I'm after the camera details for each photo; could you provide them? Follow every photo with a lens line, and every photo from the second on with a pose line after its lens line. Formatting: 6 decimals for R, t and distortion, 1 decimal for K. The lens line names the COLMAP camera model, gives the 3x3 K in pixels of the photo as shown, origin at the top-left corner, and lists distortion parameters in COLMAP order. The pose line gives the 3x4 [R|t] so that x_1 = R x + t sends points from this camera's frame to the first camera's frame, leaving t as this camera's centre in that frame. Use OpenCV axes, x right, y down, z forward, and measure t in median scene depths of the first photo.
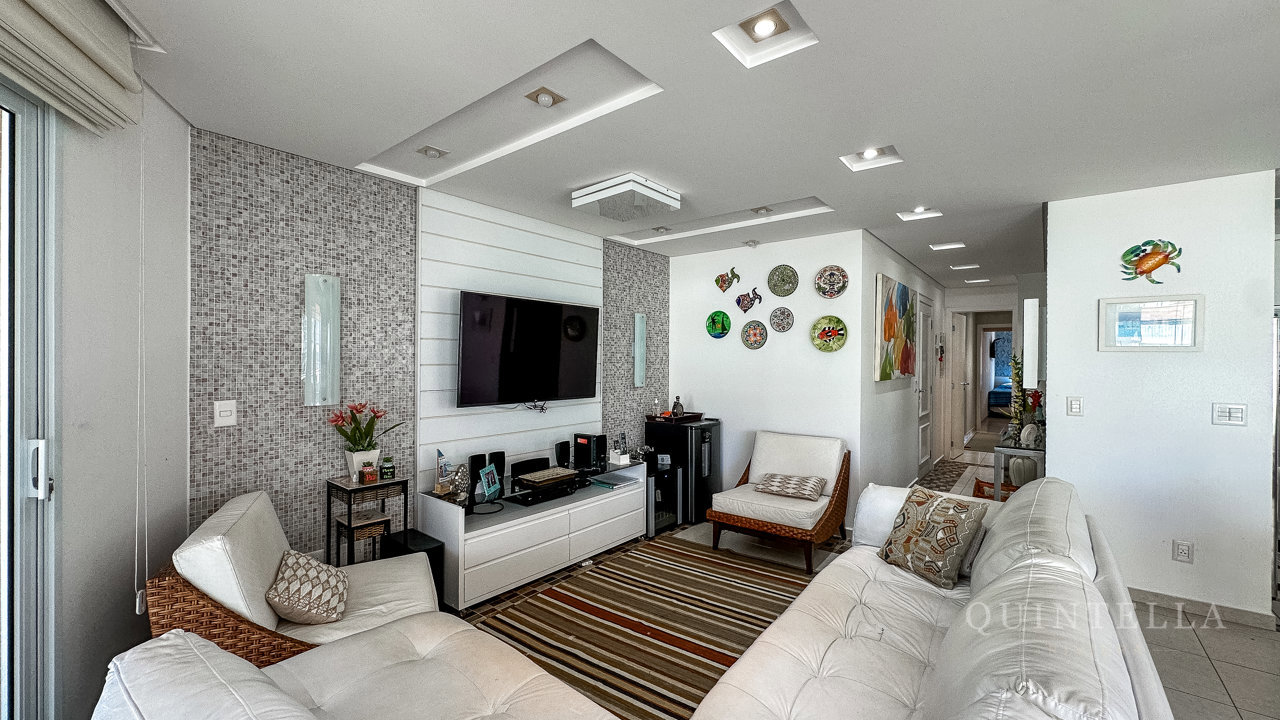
lens RADIAL K [[514.6, 0, 649.1], [0, 514.6, 360.7], [0, 0, 1]] dist [-0.005163, 0.000344]
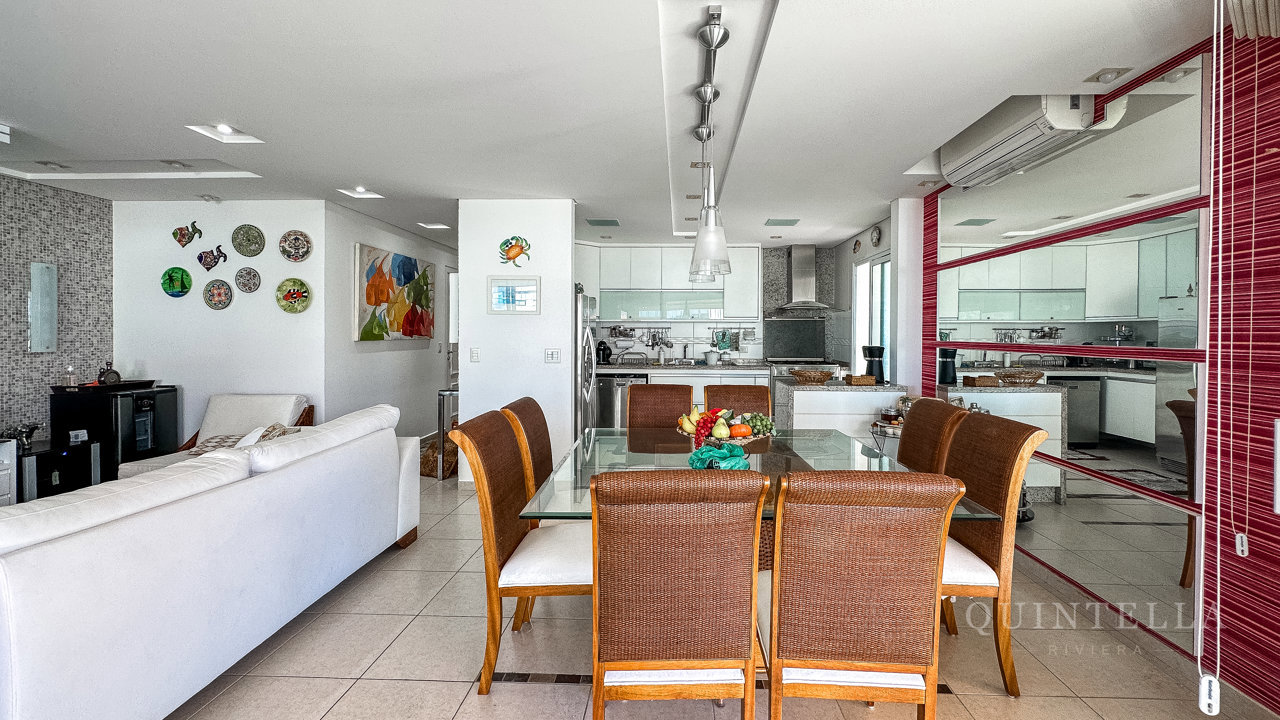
lens RADIAL K [[514.6, 0, 661.8], [0, 514.6, 336.9], [0, 0, 1]] dist [-0.005163, 0.000344]
pose [[0.801838, -0.006771, 0.597503, 0.399807], [0.001594, 0.999956, 0.009193, 0.028228], [-0.597540, -0.006419, 0.801814, -0.345465]]
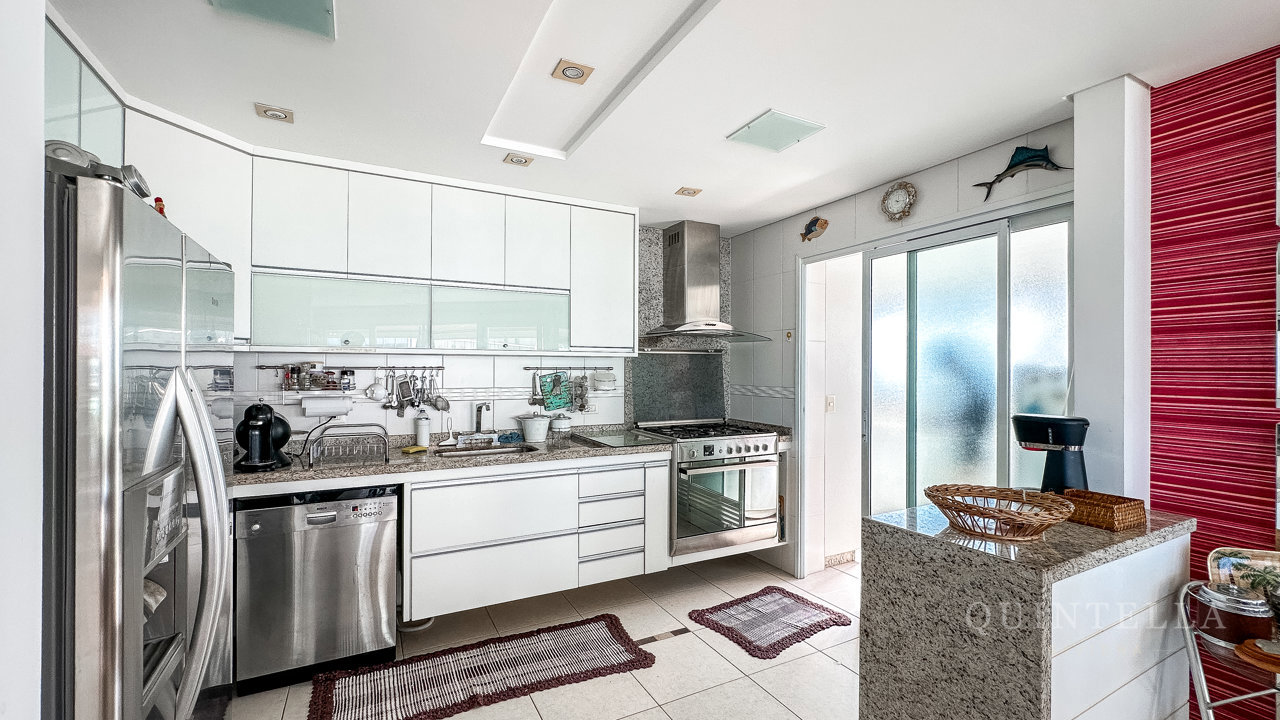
lens RADIAL K [[514.6, 0, 652.8], [0, 514.6, 365.0], [0, 0, 1]] dist [-0.005163, 0.000344]
pose [[0.378097, 0.002677, 0.925762, 0.902541], [0.000866, 0.999994, -0.003245, 0.010565], [-0.925766, 0.002029, 0.378092, 0.528464]]
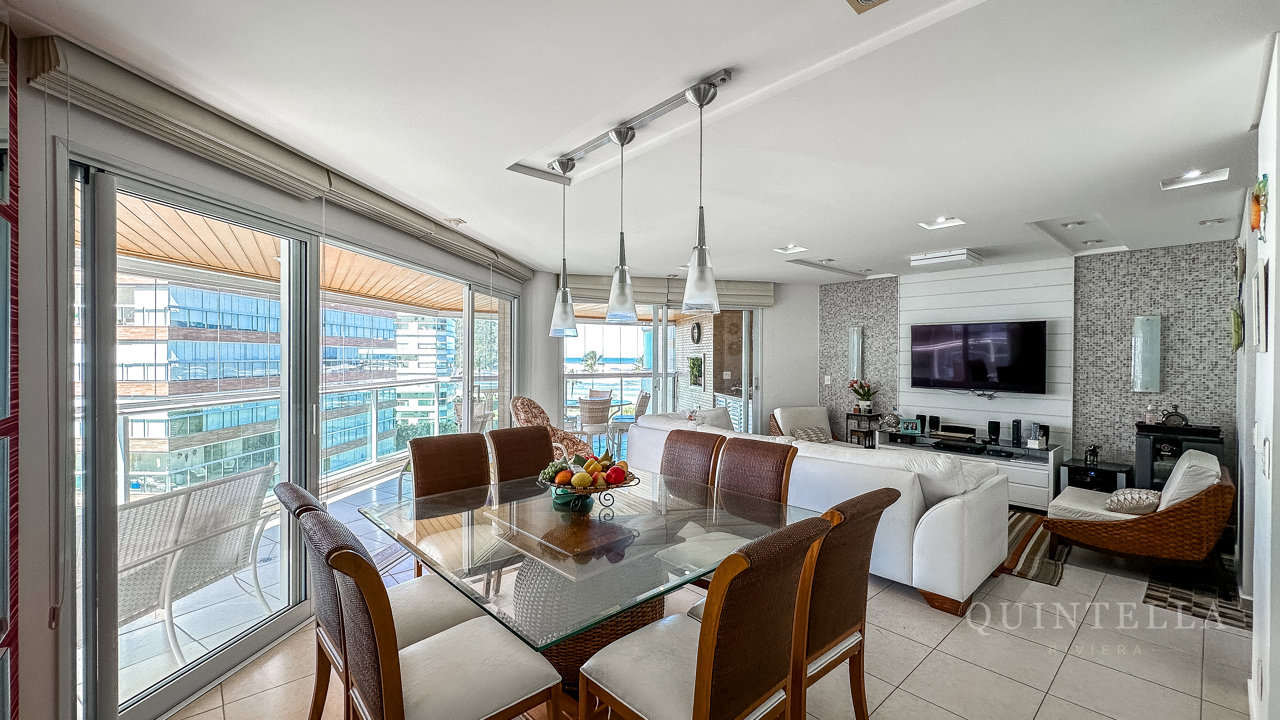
lens RADIAL K [[514.6, 0, 645.0], [0, 514.6, 361.9], [0, 0, 1]] dist [-0.005163, 0.000344]
pose [[-0.170908, 0.003701, -0.985280, 1.520492], [-0.008778, 0.999948, 0.005278, -0.003702], [0.985248, 0.009551, -0.170866, 0.332017]]
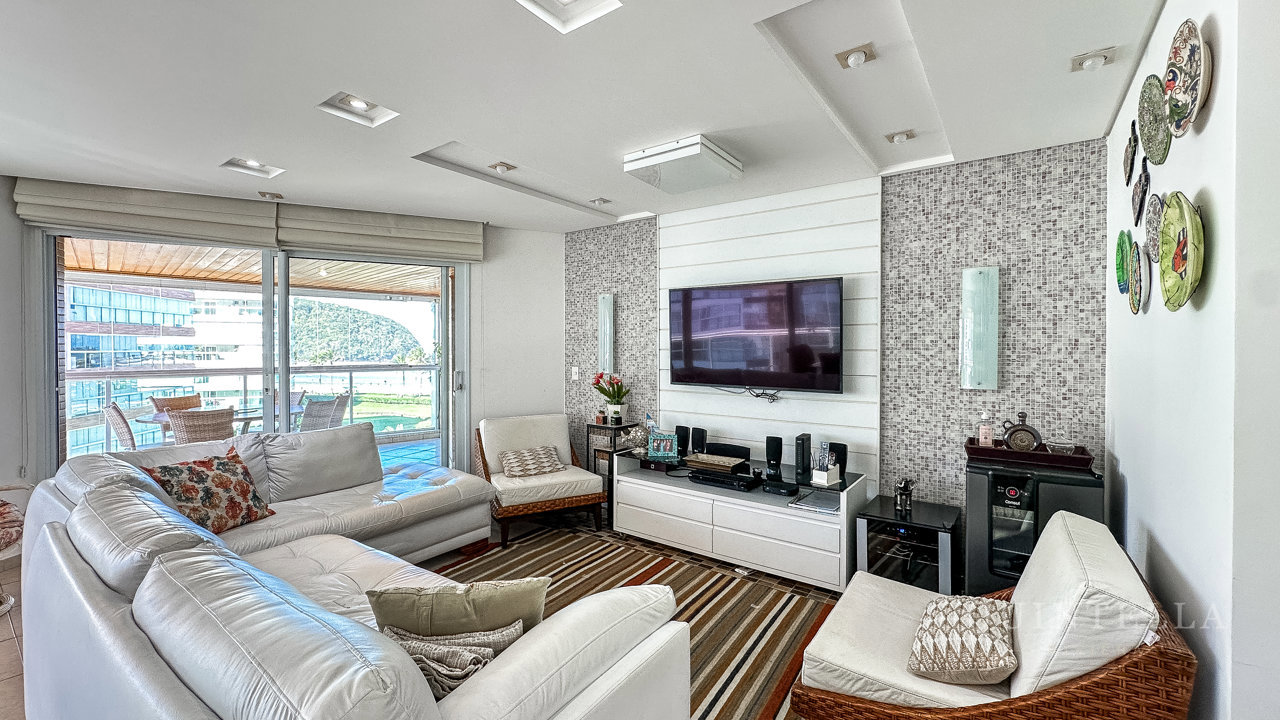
lens RADIAL K [[514.6, 0, 644.1], [0, 514.6, 353.6], [0, 0, 1]] dist [-0.005163, 0.000344]
pose [[0.040606, 0.005848, -0.999158, 0.788683], [-0.005120, 0.999971, 0.005645, 0.010336], [0.999162, 0.004886, 0.040634, 0.816793]]
